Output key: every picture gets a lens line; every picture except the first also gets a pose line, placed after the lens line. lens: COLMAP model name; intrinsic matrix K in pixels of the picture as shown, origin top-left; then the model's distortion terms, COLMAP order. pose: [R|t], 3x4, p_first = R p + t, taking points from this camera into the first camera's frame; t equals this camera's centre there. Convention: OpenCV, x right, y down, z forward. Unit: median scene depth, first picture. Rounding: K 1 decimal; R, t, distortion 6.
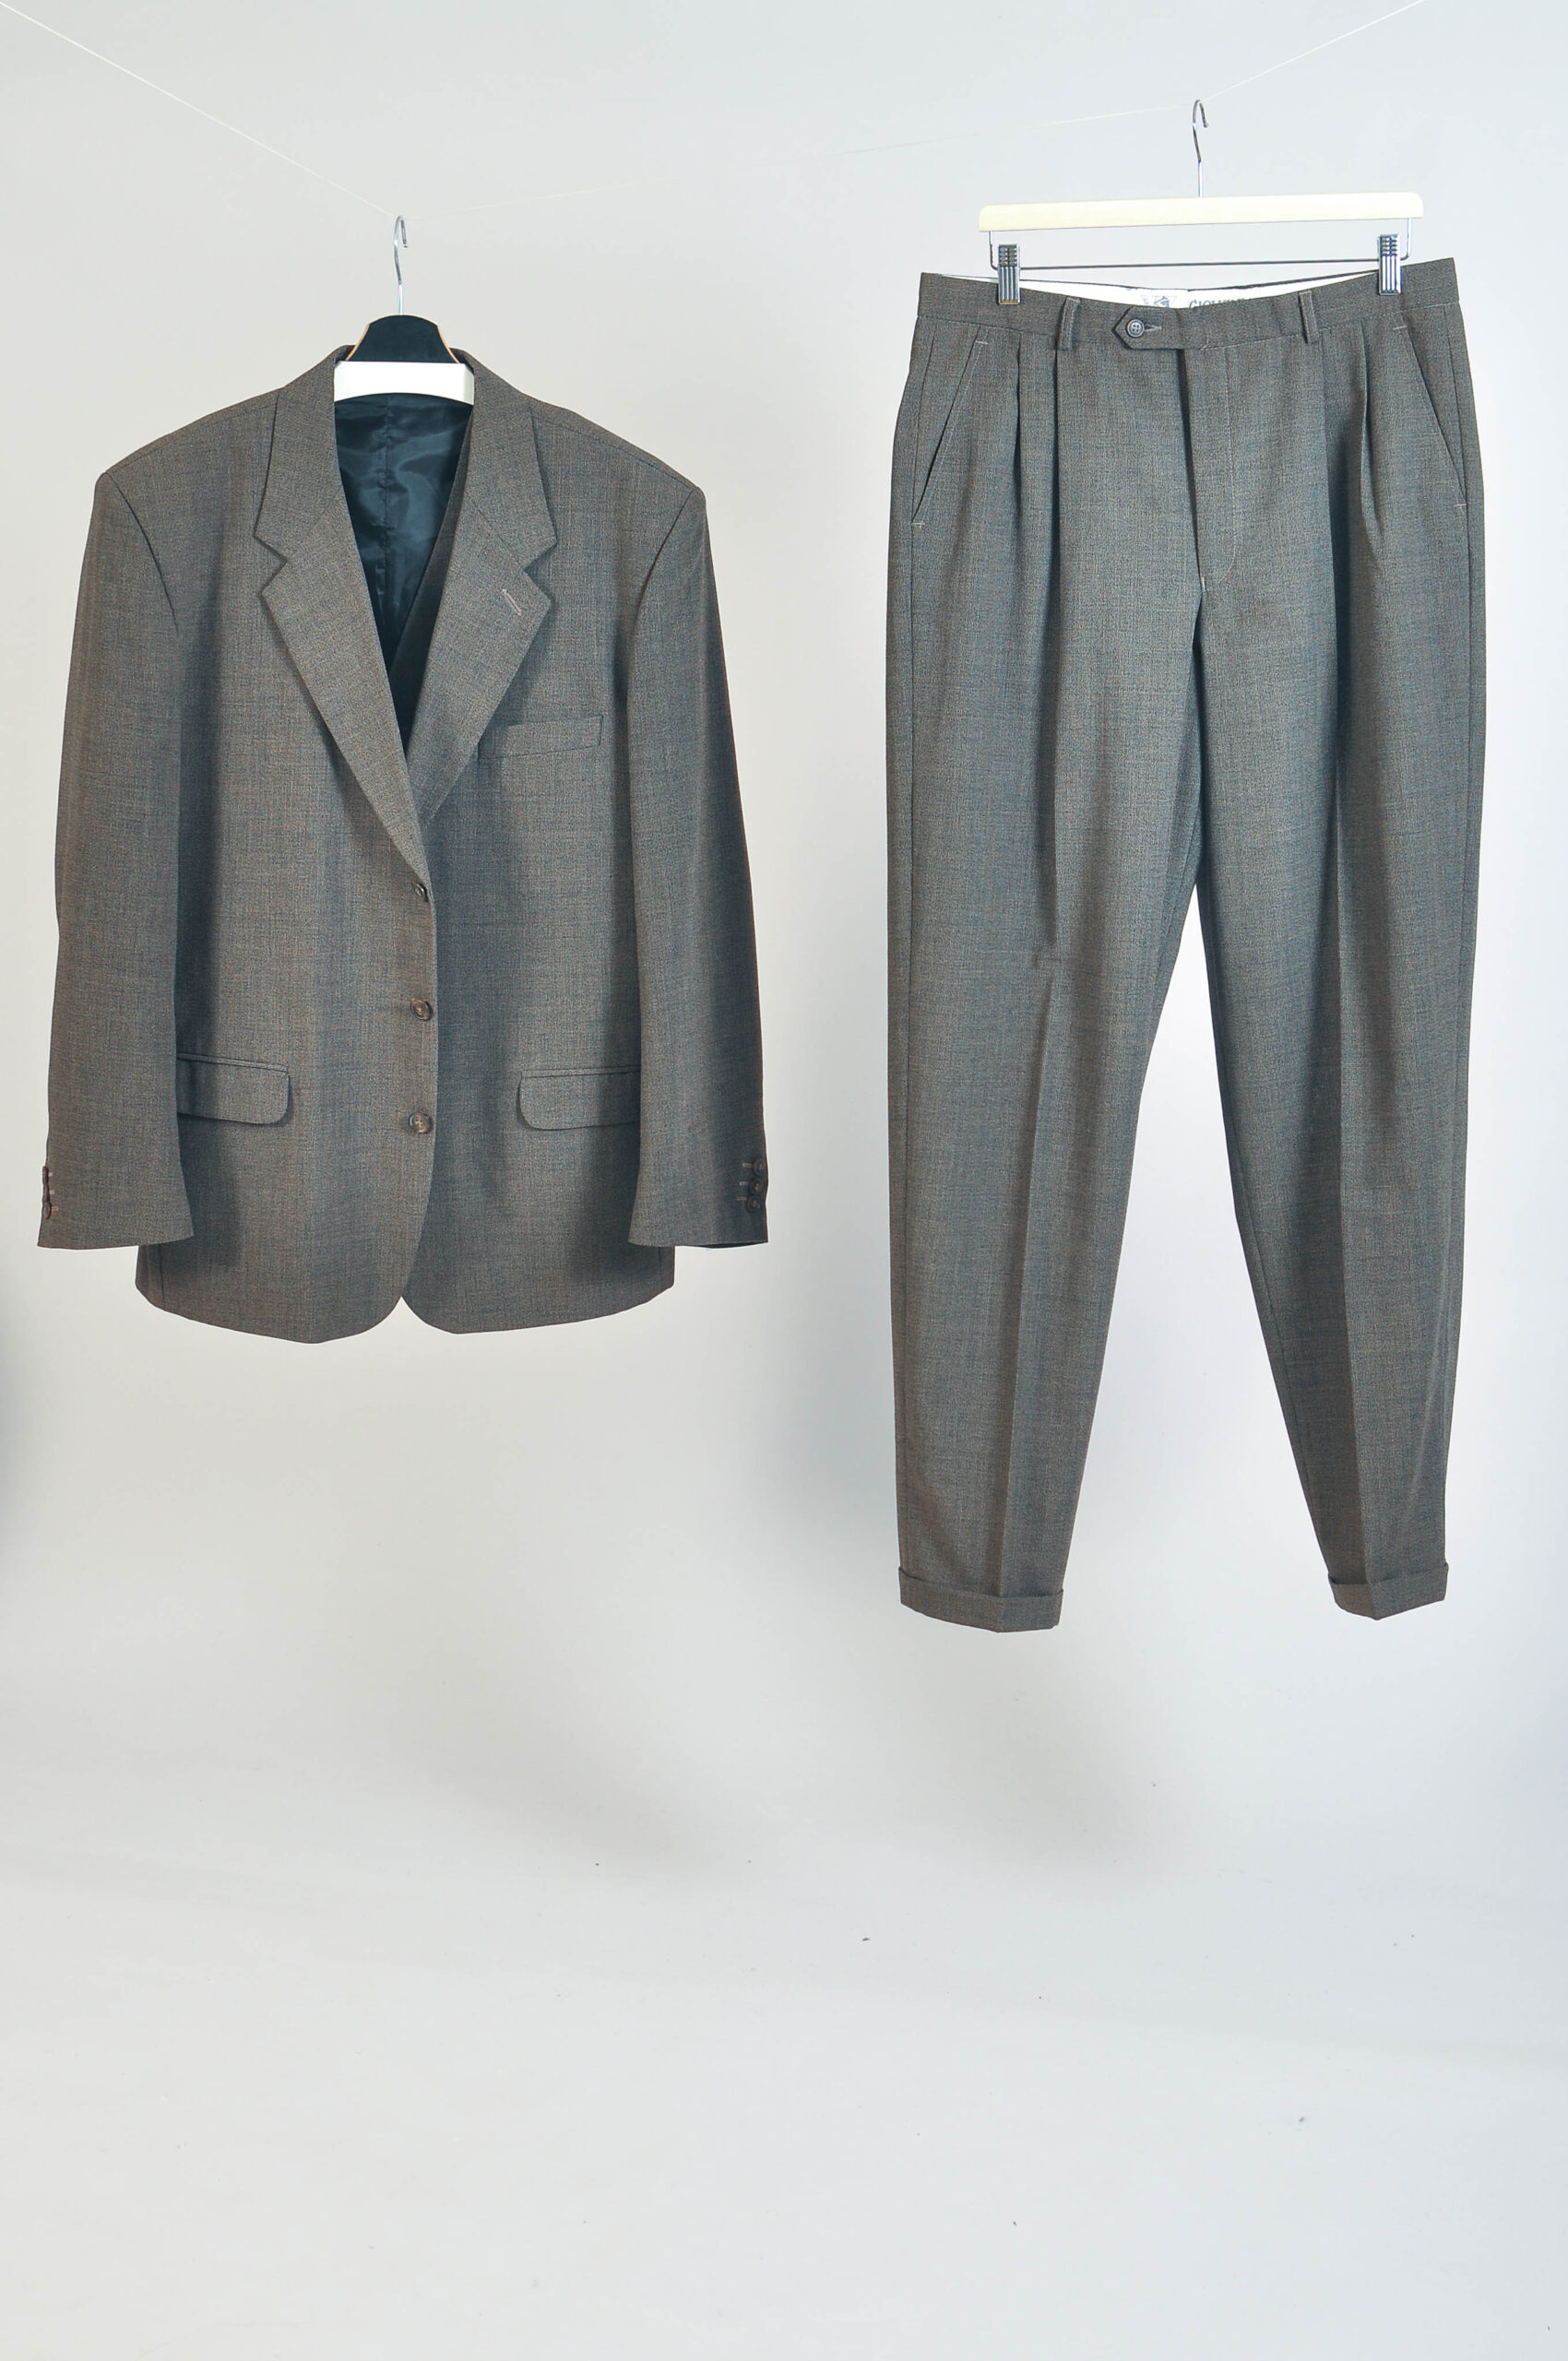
lens RADIAL K [[3786.8, 0, 782.1], [0, 3786.8, 1187.3], [0, 0, 1]] dist [-0.170156, 0.000000]
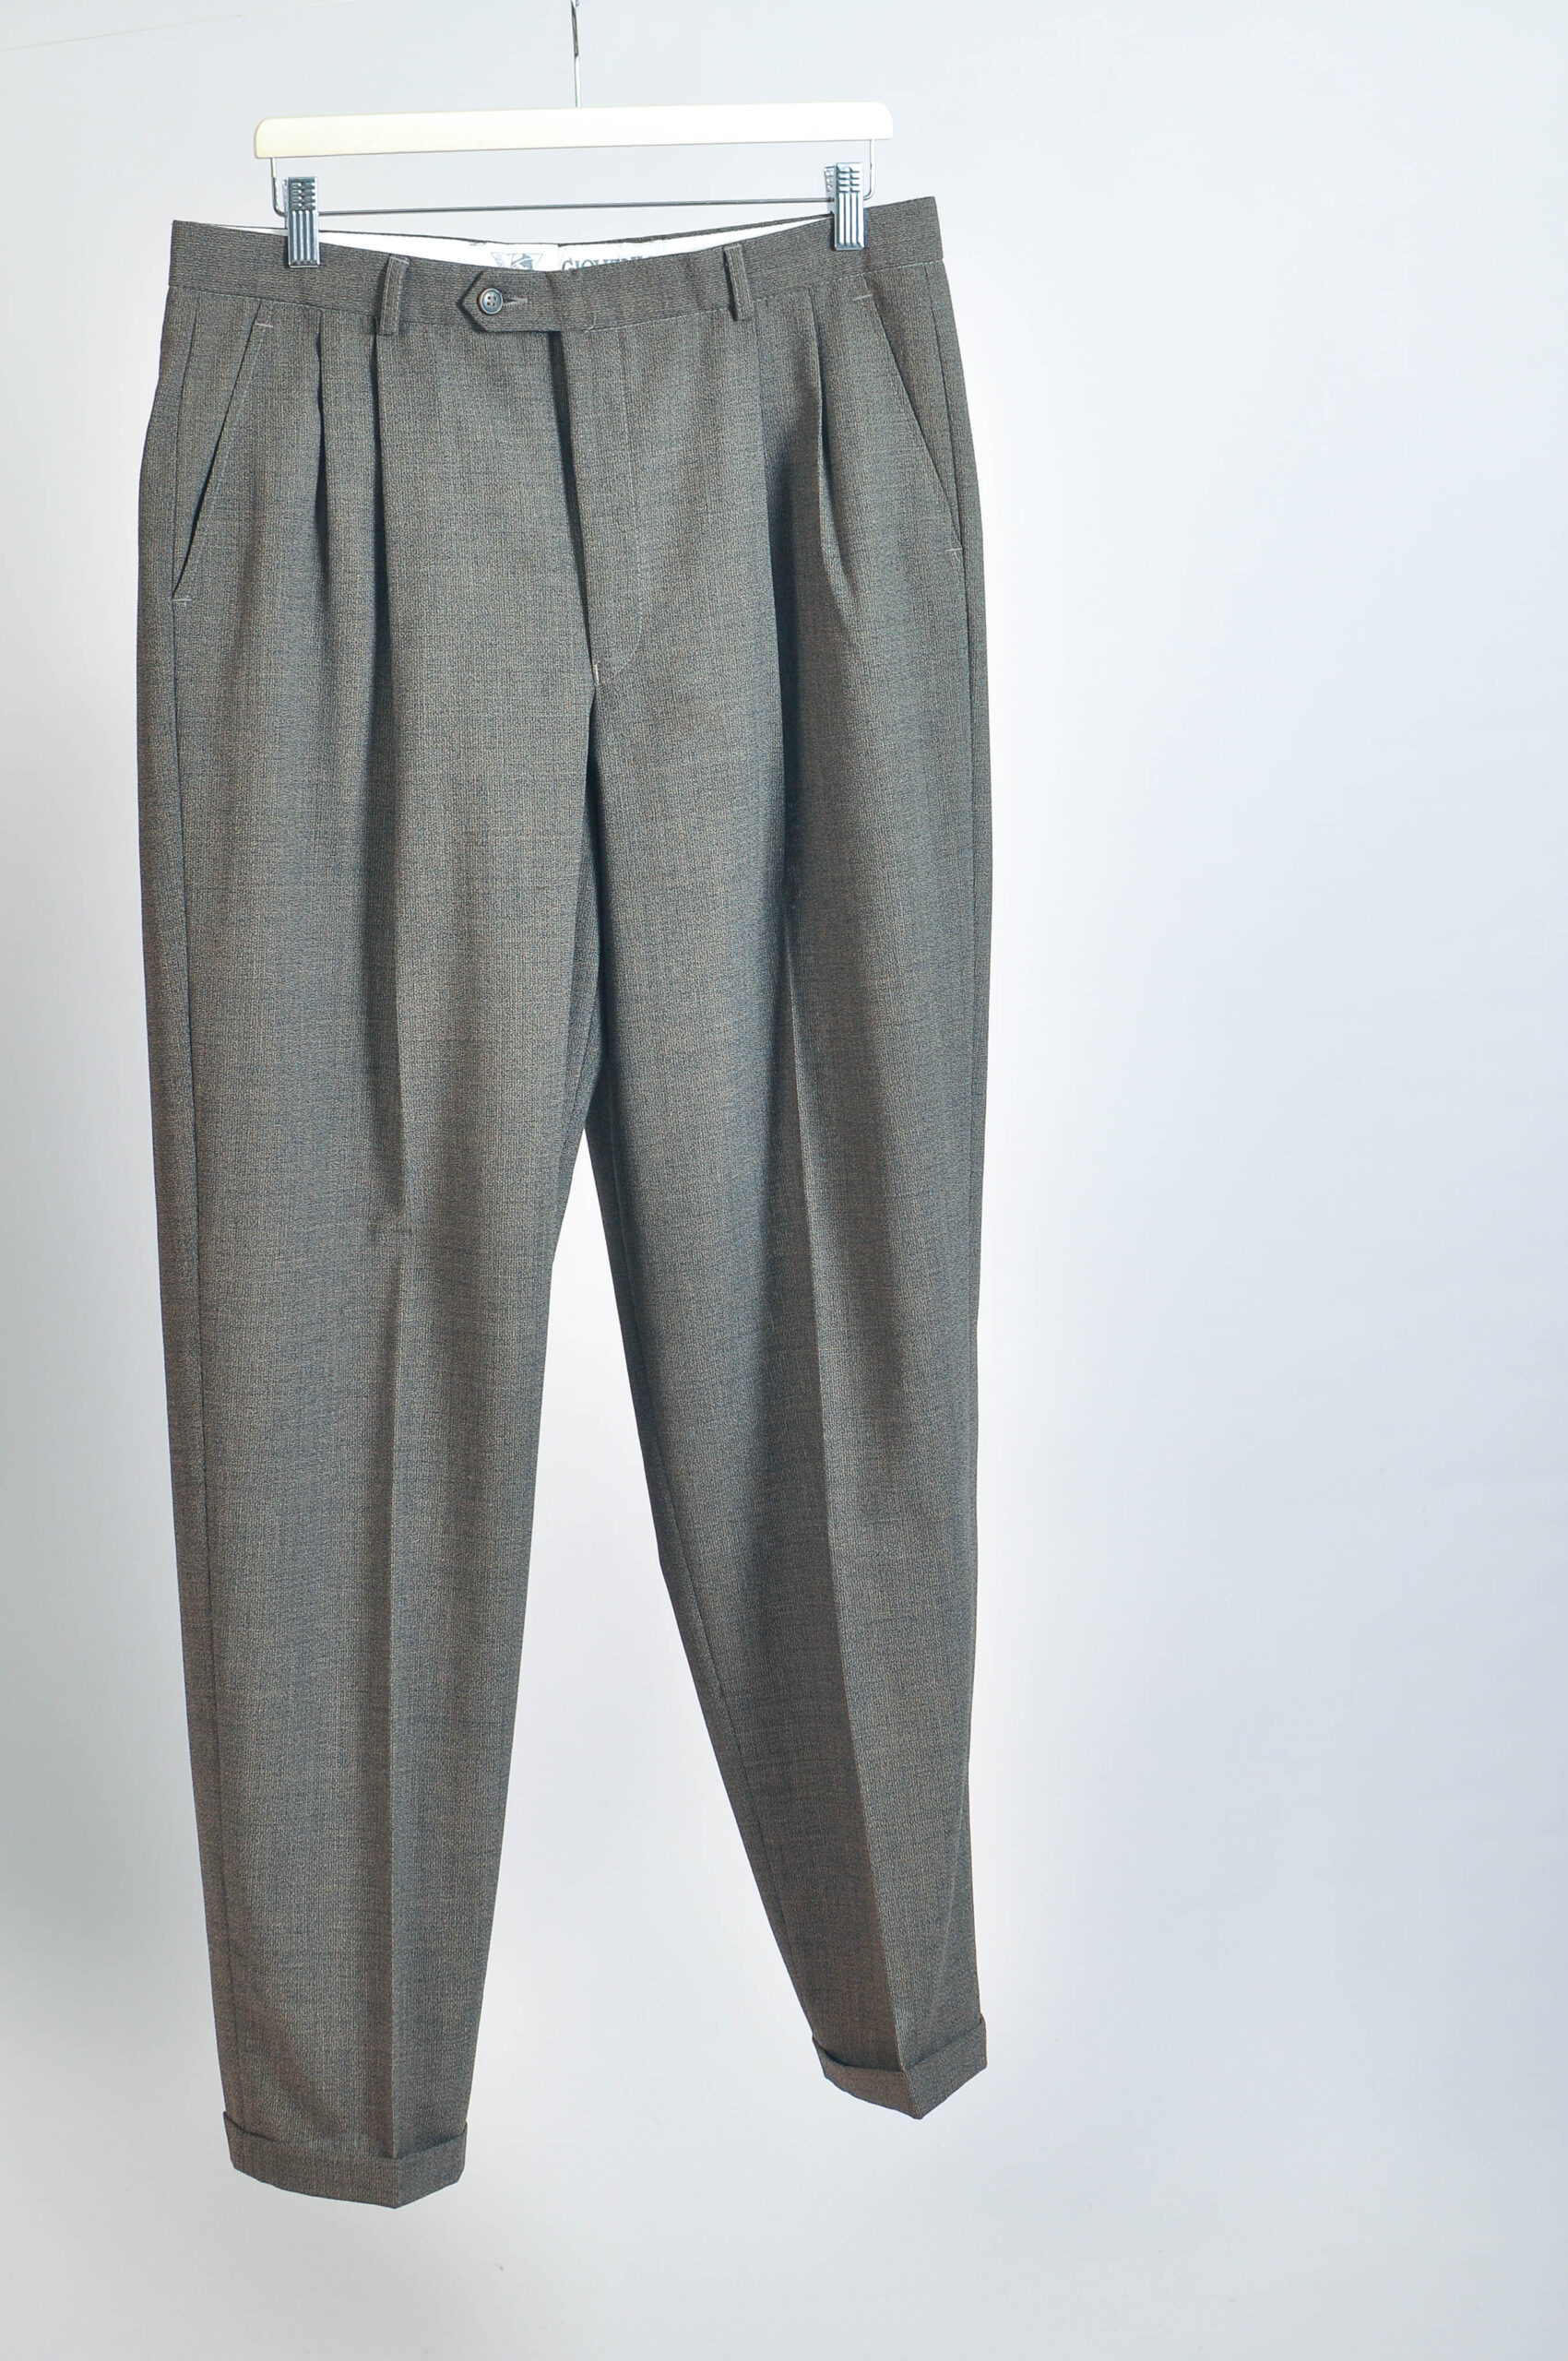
lens RADIAL K [[3786.8, 0, 773.1], [0, 3786.8, 1189.3], [0, 0, 1]] dist [-0.170156, 0.000000]
pose [[0.945365, -0.071575, 0.318060, -0.082250], [0.068914, 0.997430, 0.019625, -0.077555], [-0.318648, 0.003366, 0.947867, 0.336382]]
